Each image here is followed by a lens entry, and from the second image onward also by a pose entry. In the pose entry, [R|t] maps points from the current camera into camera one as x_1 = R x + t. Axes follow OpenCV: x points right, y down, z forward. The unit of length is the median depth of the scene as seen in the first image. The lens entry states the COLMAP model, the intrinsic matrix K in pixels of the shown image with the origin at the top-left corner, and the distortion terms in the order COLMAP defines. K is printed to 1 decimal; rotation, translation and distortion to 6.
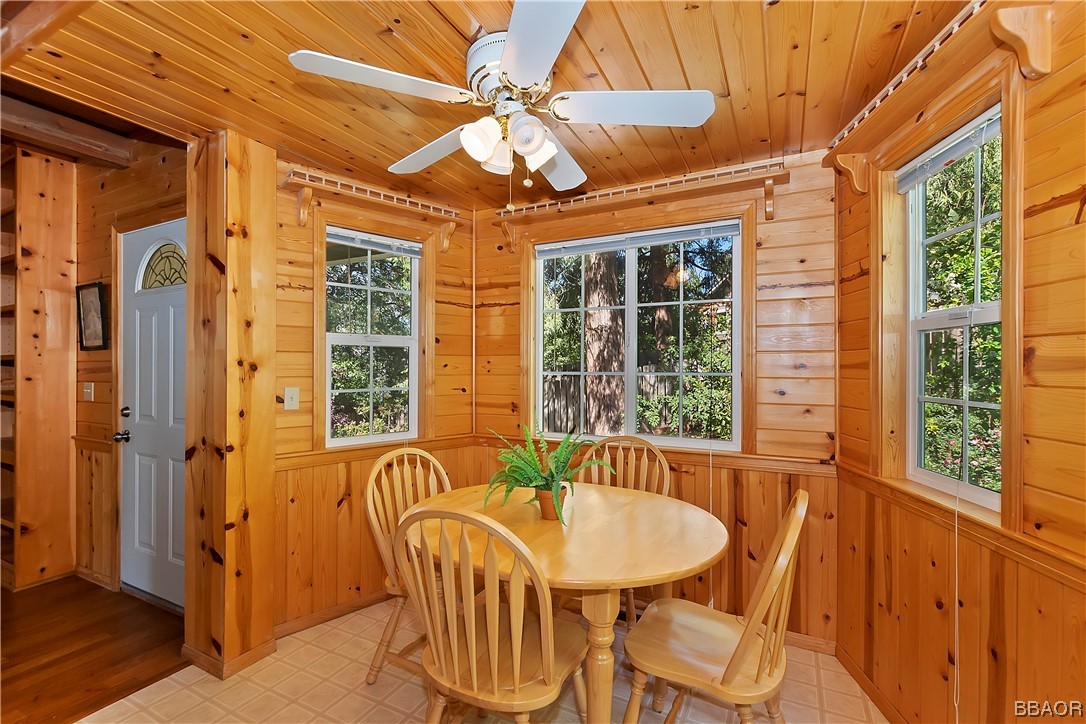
lens RADIAL K [[471.1, 0, 543.8], [0, 471.1, 371.2], [0, 0, 1]] dist [-0.001241, -0.000135]
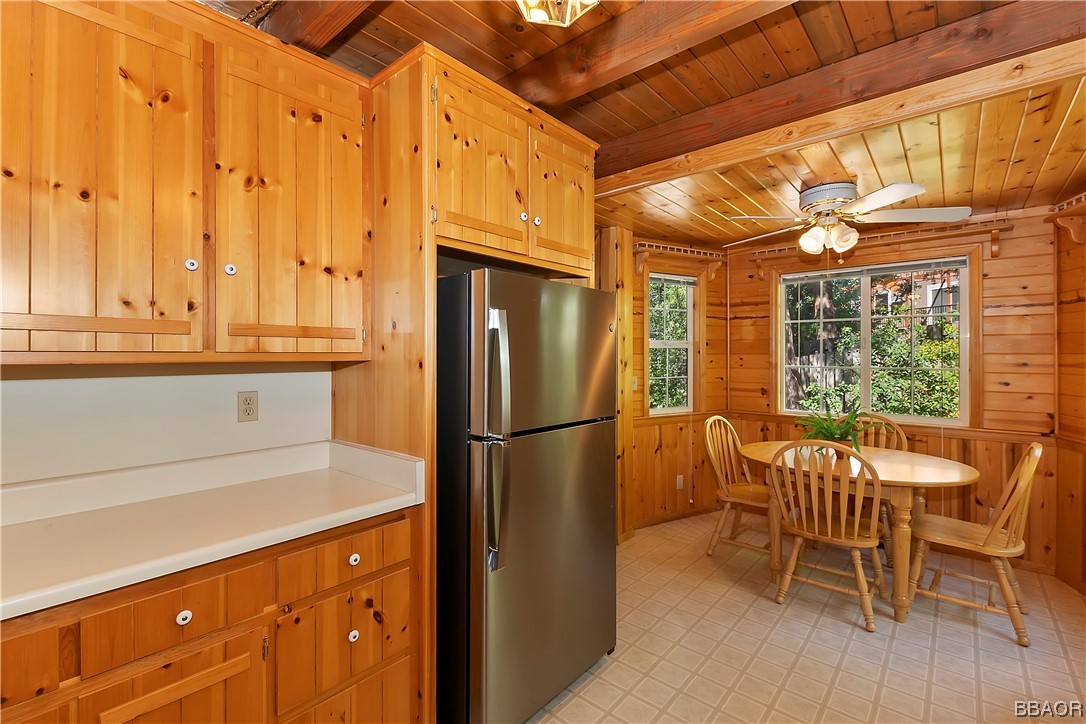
lens RADIAL K [[474.1, 0, 542.6], [0, 474.1, 357.9], [0, 0, 1]] dist [0.014160, -0.006711]
pose [[0.970165, 0.000359, -0.242447, -0.462815], [-0.000850, 0.999998, -0.001920, -0.025577], [0.242445, 0.002069, 0.970163, -0.670034]]
